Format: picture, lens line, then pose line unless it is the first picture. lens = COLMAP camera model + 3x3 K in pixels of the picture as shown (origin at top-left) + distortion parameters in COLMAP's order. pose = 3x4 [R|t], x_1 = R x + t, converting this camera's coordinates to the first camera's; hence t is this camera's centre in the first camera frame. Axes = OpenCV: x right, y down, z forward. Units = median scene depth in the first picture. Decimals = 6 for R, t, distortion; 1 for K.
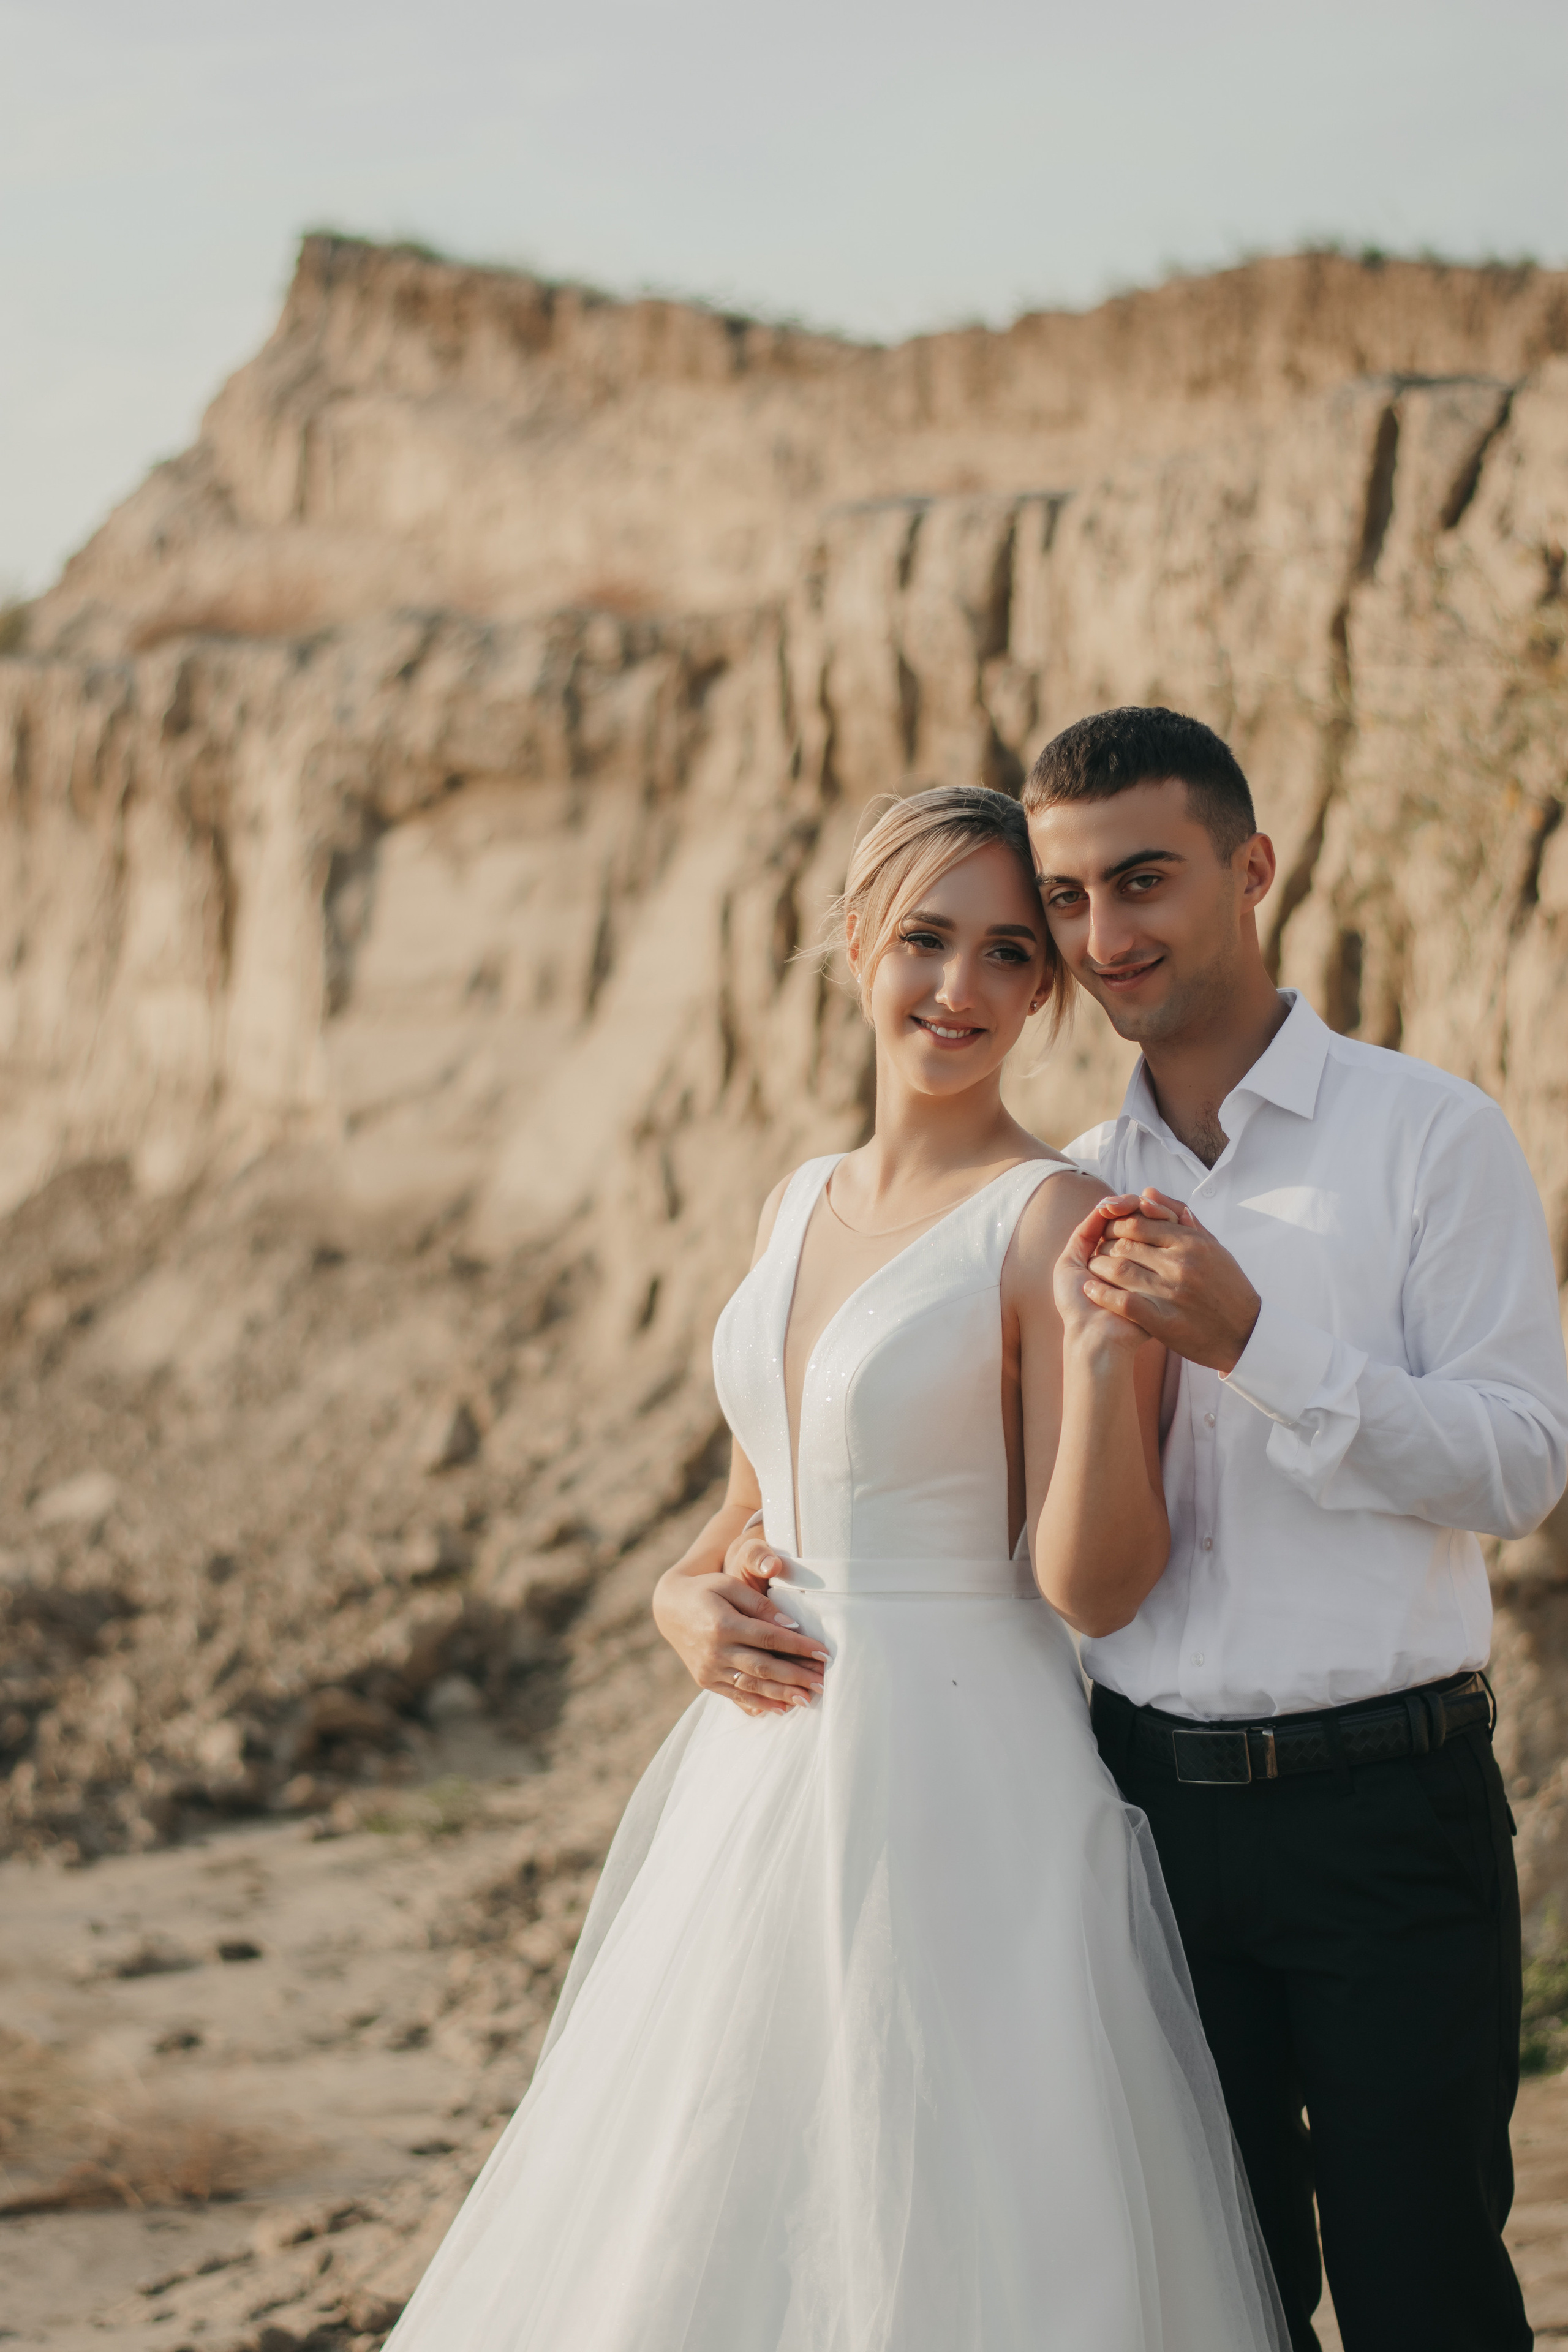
lens RADIAL K [[5153.4, 0, 784.2], [0, 5153.4, 1171.7], [0, 0, 1]] dist [0.035900, 0.000000]
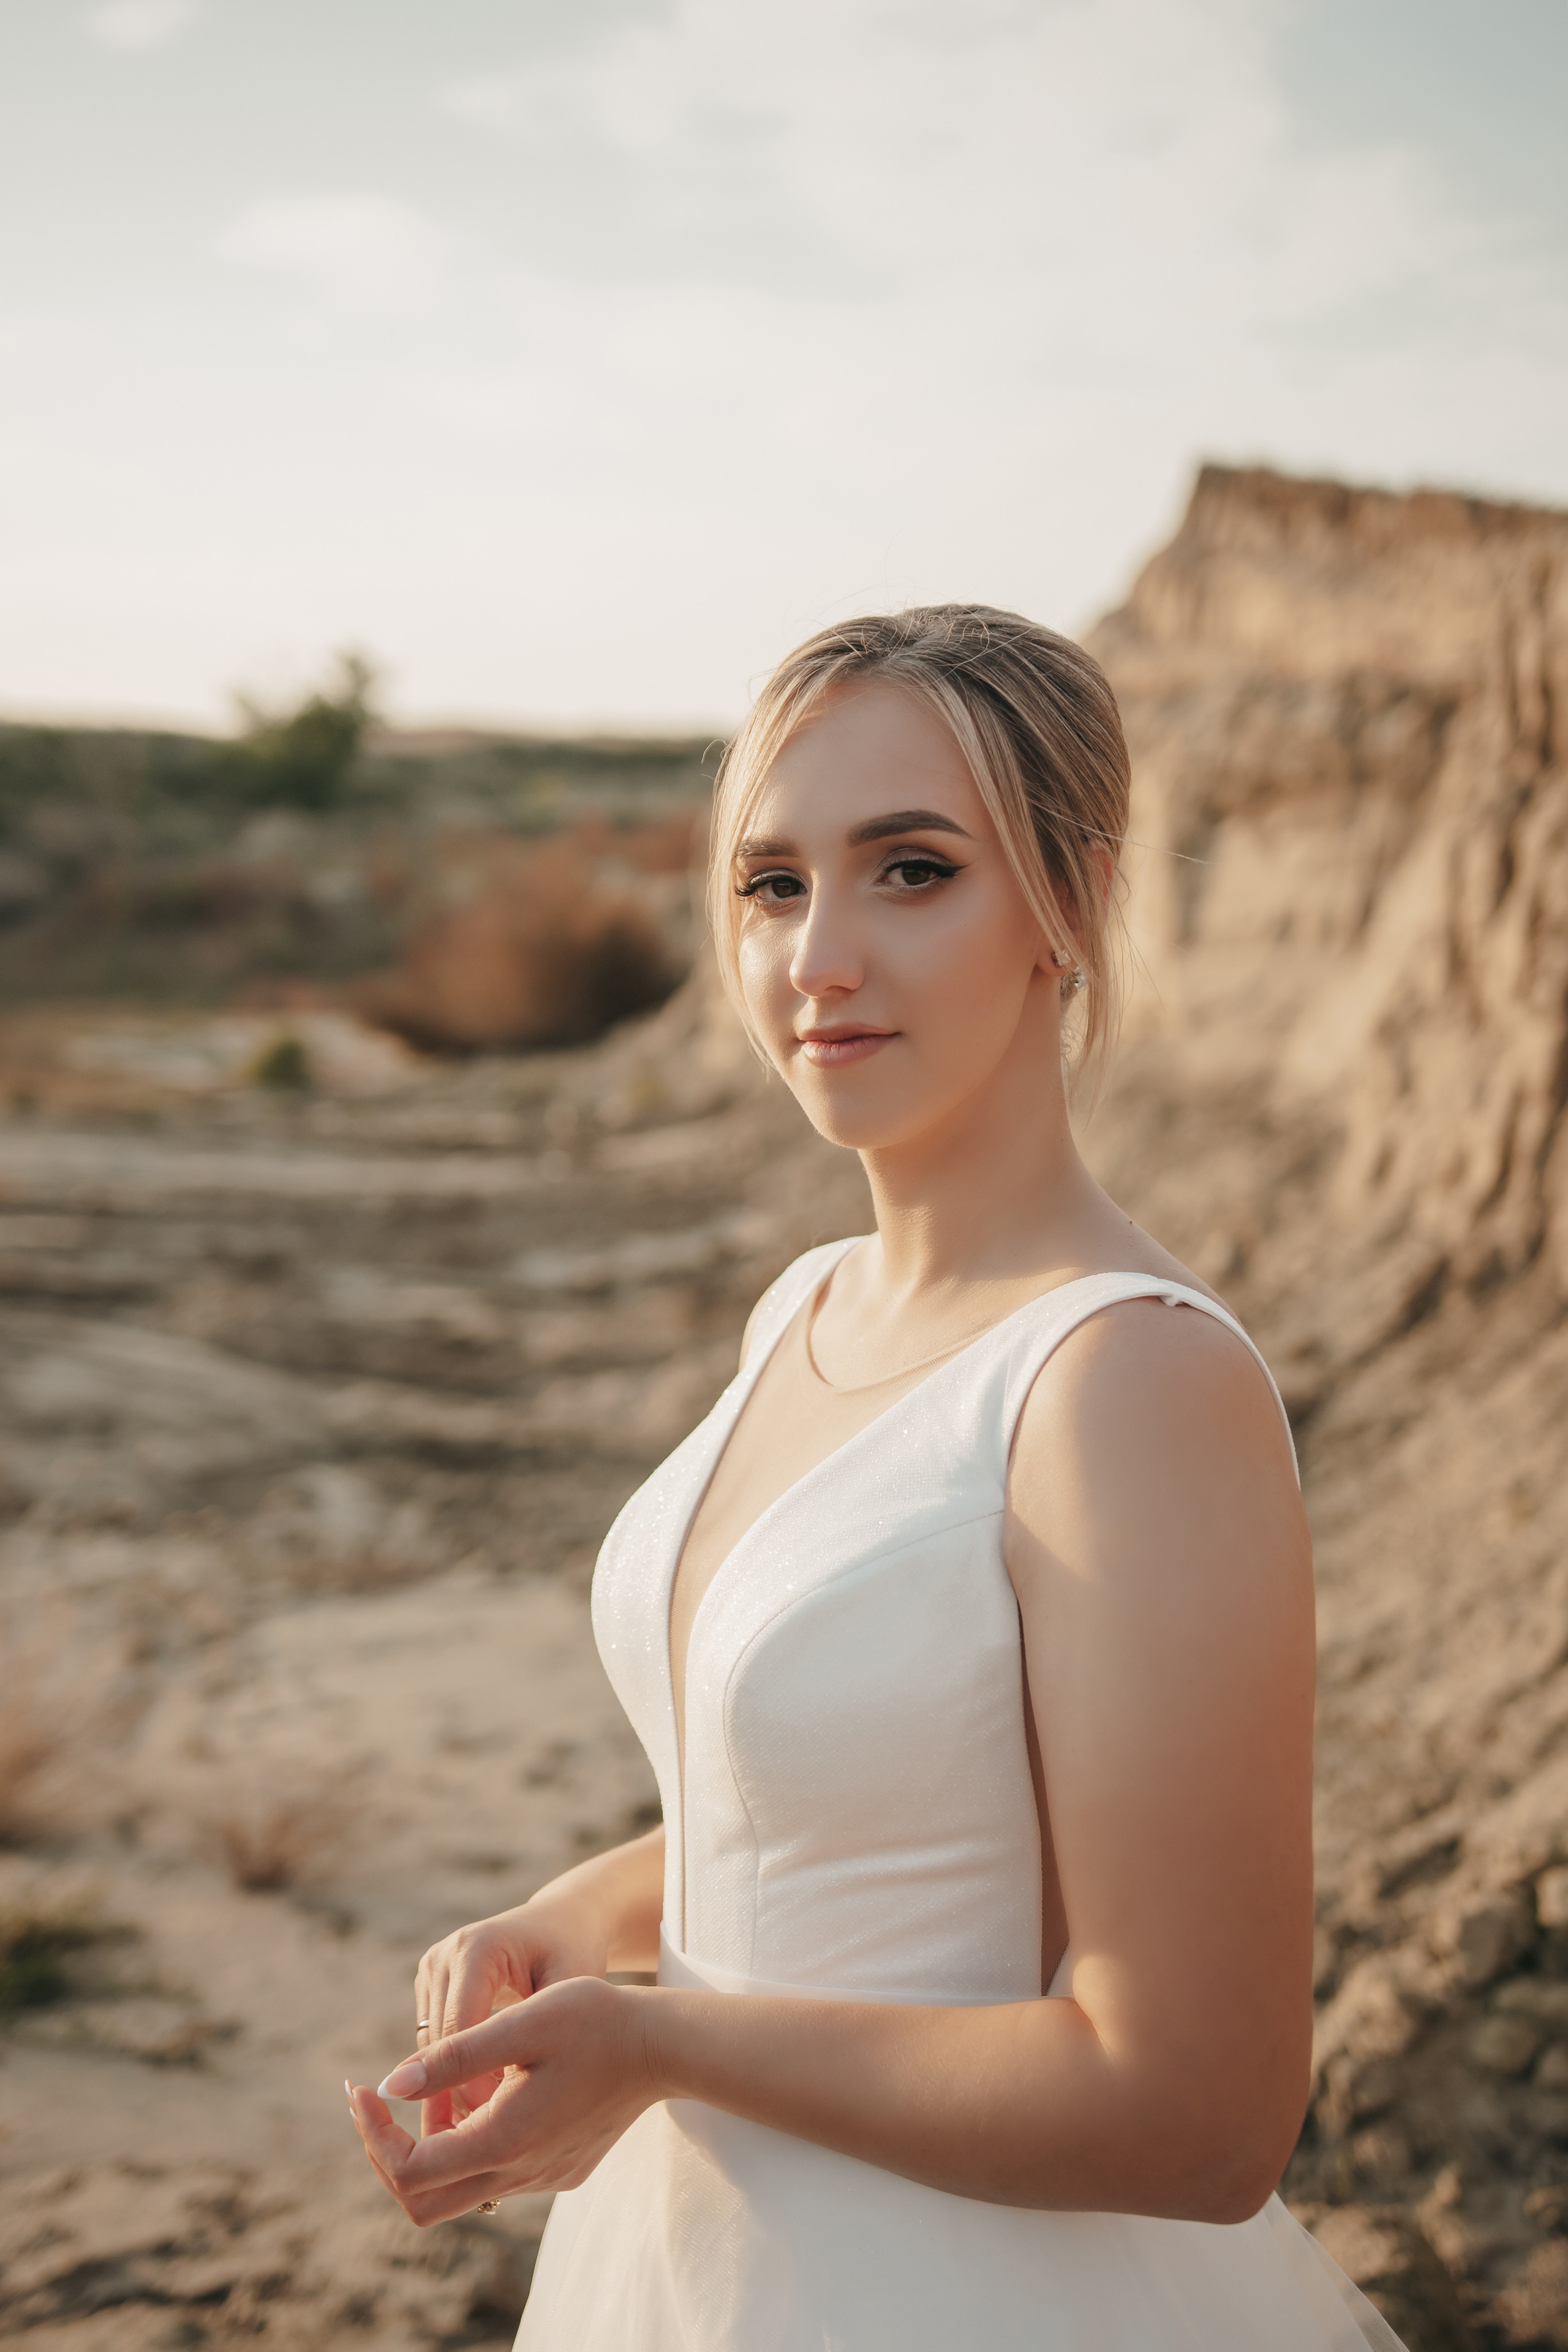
lens RADIAL K [[2817.3, 0, 780.5], [0, 2817.3, 1166.5], [0, 0, 1]] dist [-0.088811, 0.000000]
pose [[0.969747, 0.038677, -0.241029, -0.002393], [-0.028952, 0.998622, 0.043762, -0.000059], [0.242390, -0.035460, 0.969531, 0.197483]]
